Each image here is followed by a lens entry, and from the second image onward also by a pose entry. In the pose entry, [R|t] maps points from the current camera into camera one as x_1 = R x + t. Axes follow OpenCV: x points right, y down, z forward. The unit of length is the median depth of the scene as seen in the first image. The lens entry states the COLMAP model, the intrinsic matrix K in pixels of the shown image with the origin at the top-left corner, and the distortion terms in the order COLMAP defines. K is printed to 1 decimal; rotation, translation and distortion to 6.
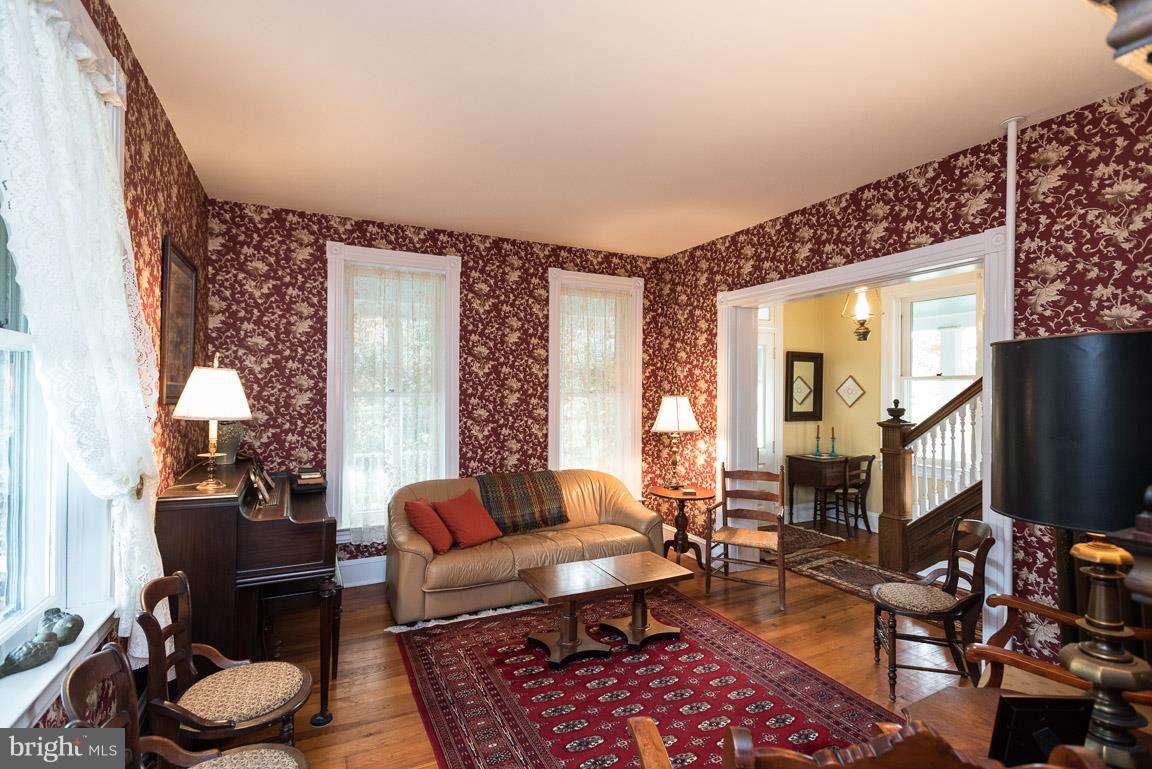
lens RADIAL K [[539.1, 0, 576.0], [0, 539.1, 384.5], [0, 0, 1]] dist [0.032513, -0.013716]
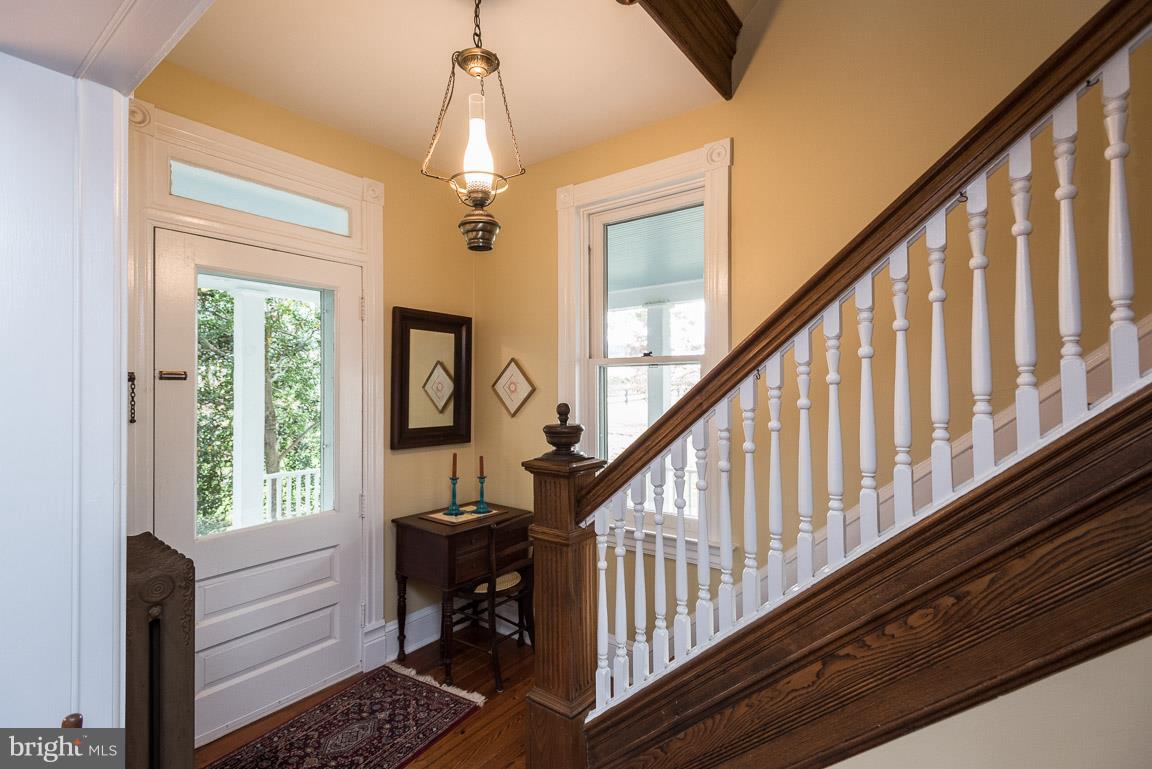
lens RADIAL K [[539.1, 0, 576.0], [0, 539.1, 384.5], [0, 0, 1]] dist [0.032513, -0.013716]
pose [[0.896080, -0.010317, 0.443772, 0.320761], [0.010517, 0.999943, 0.002010, 0.009881], [-0.443767, 0.002866, 0.896138, 0.487947]]
